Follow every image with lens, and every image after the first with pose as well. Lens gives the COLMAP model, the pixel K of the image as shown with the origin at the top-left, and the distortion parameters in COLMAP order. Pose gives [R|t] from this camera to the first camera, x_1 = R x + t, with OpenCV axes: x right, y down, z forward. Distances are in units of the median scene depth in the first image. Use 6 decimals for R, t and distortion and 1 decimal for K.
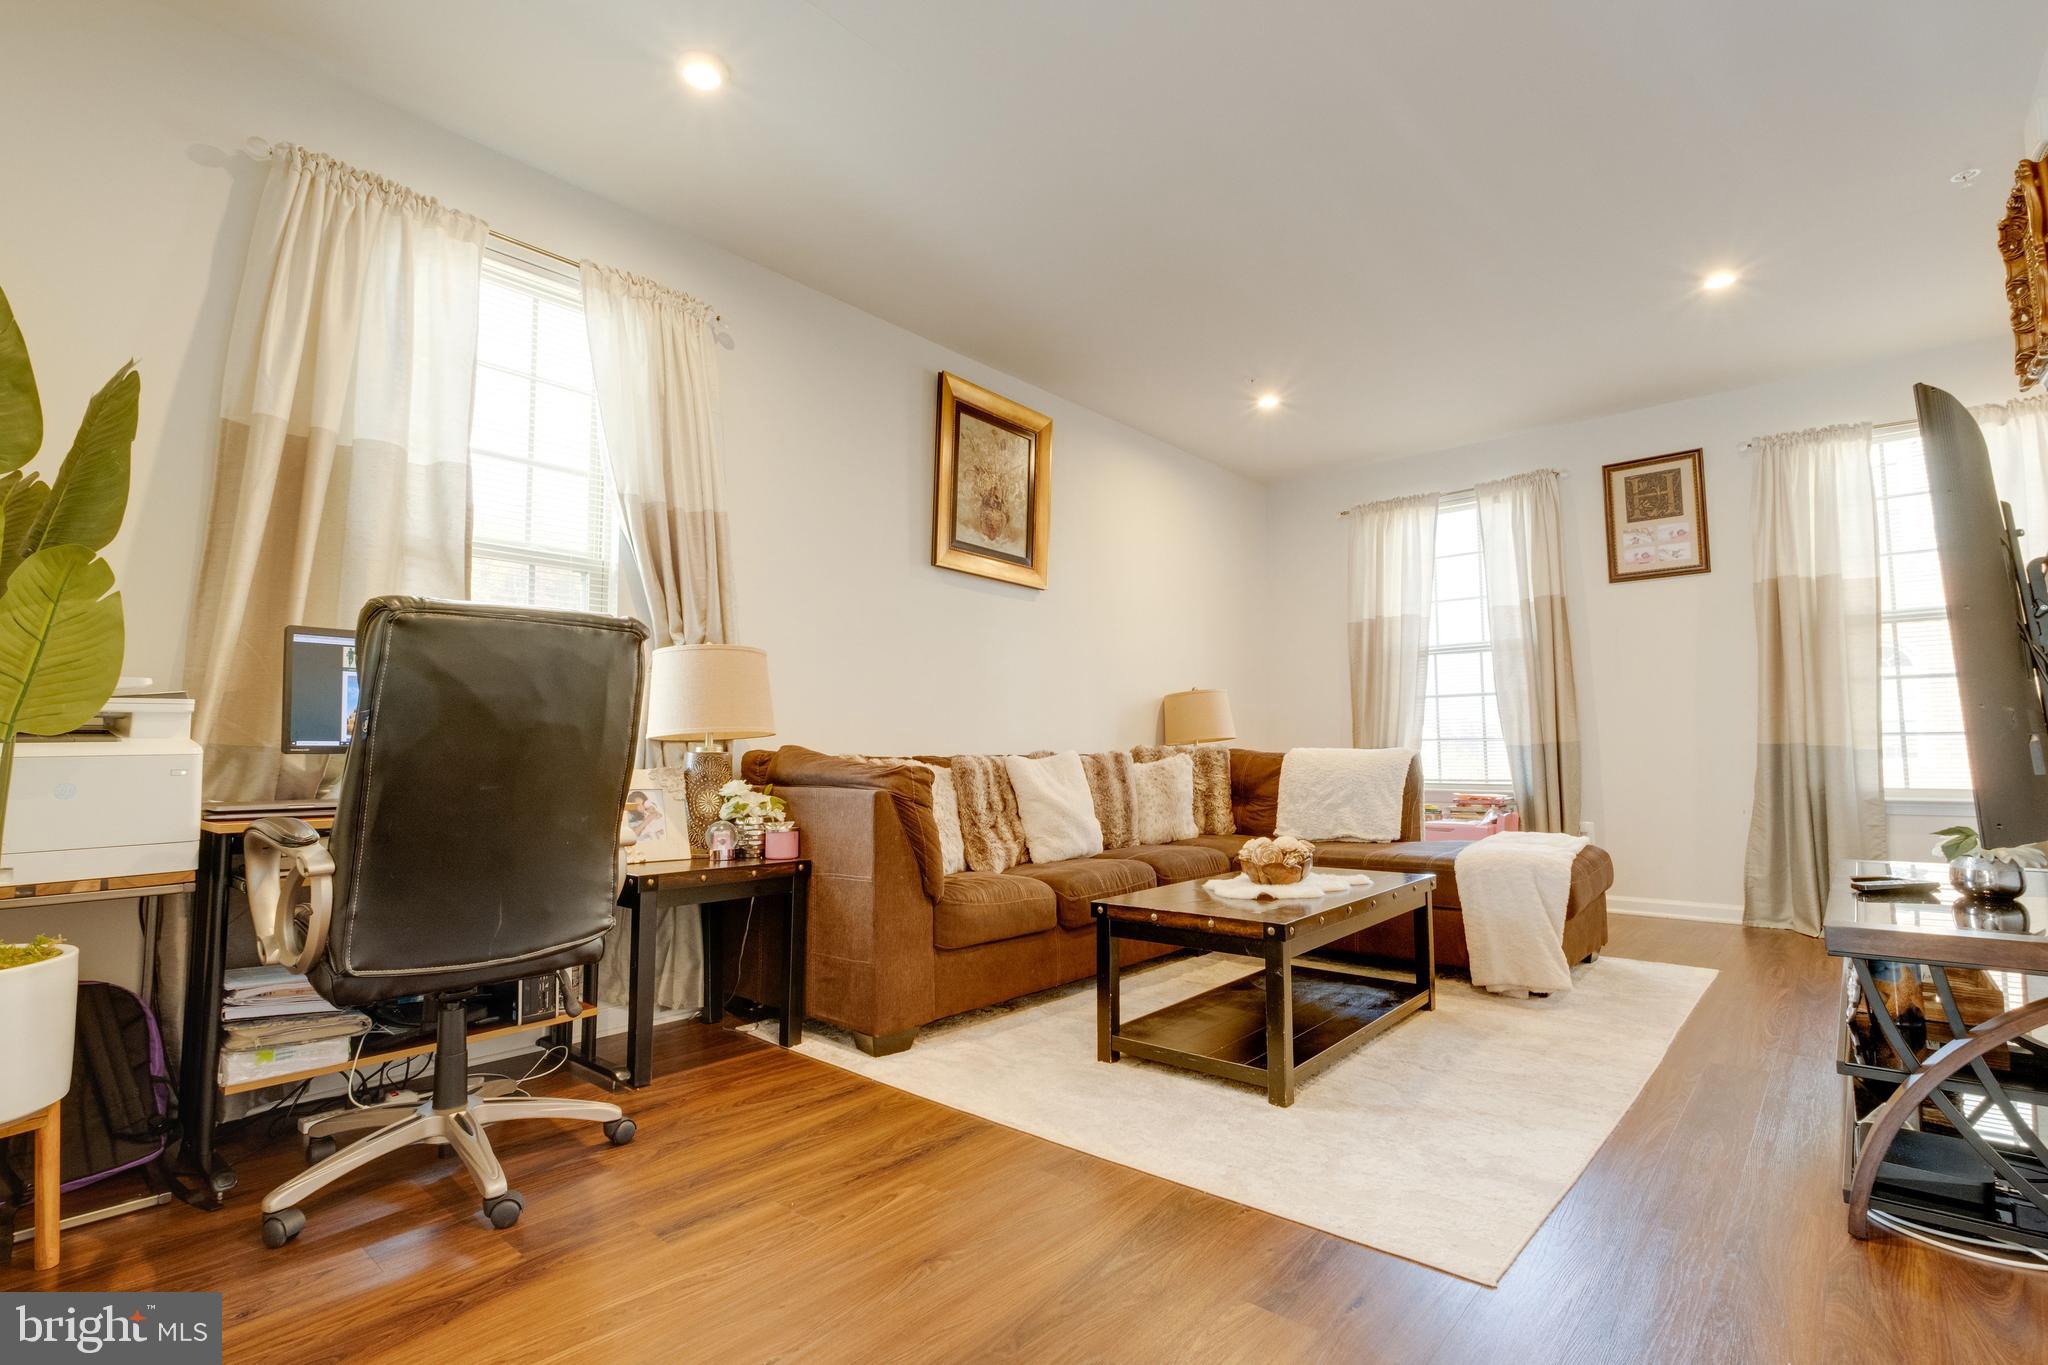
lens RADIAL K [[905.9, 0, 1024.0], [0, 905.9, 682.5], [0, 0, 1]] dist [-0.004402, -0.000902]
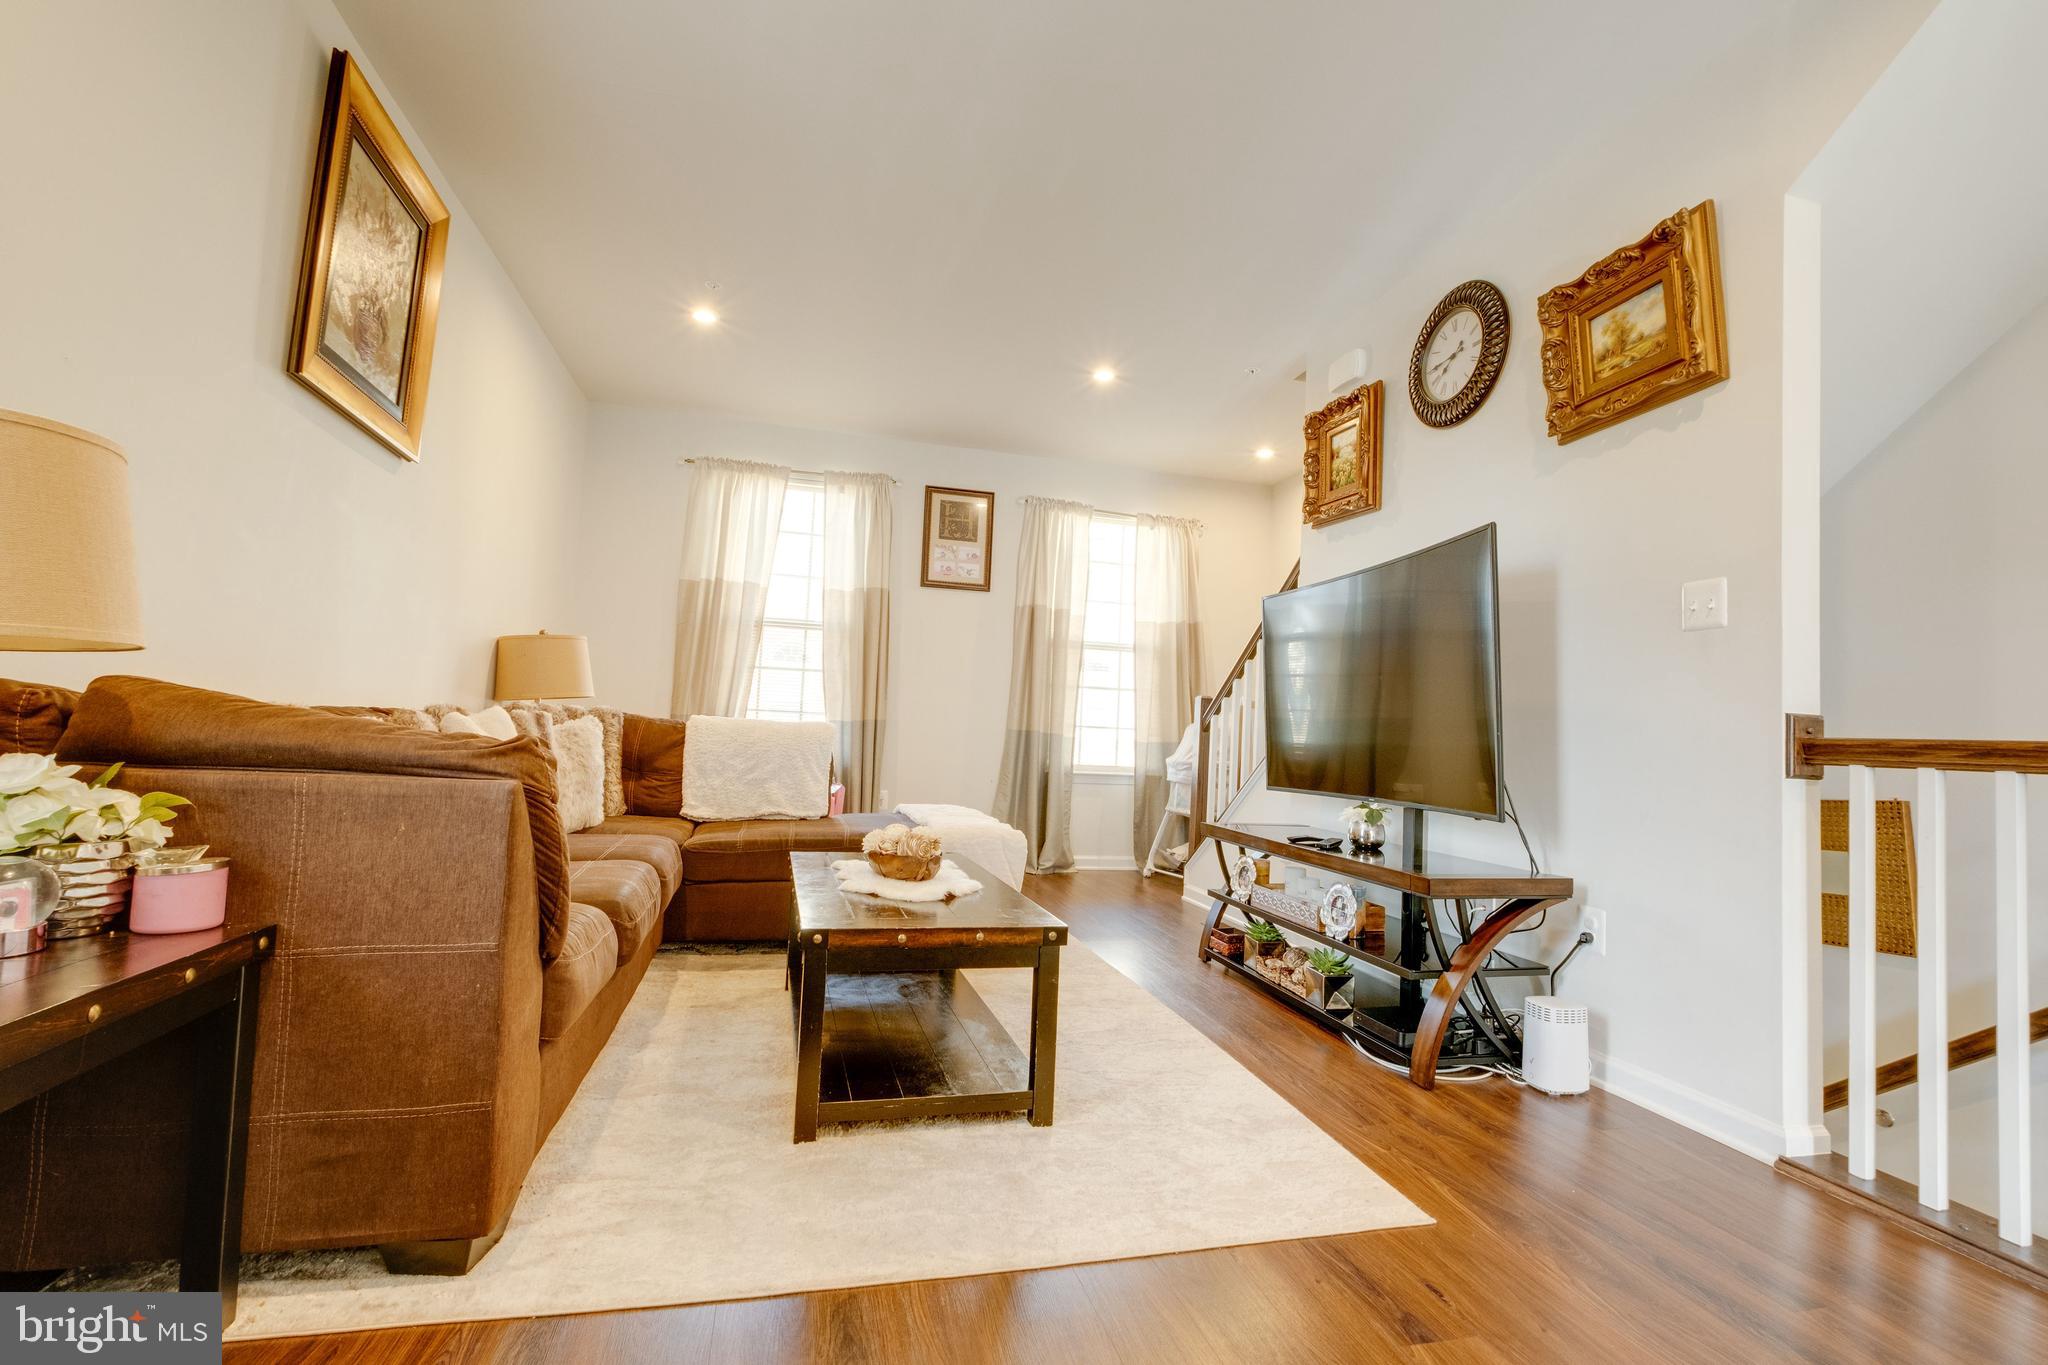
lens RADIAL K [[891.1, 0, 1022.0], [0, 891.1, 678.1], [0, 0, 1]] dist [-0.003801, -0.000458]
pose [[0.588829, 0.082248, 0.804062, -0.226402], [-0.113288, 0.993387, -0.018652, 0.017341], [-0.800279, -0.080107, 0.594253, 0.238707]]
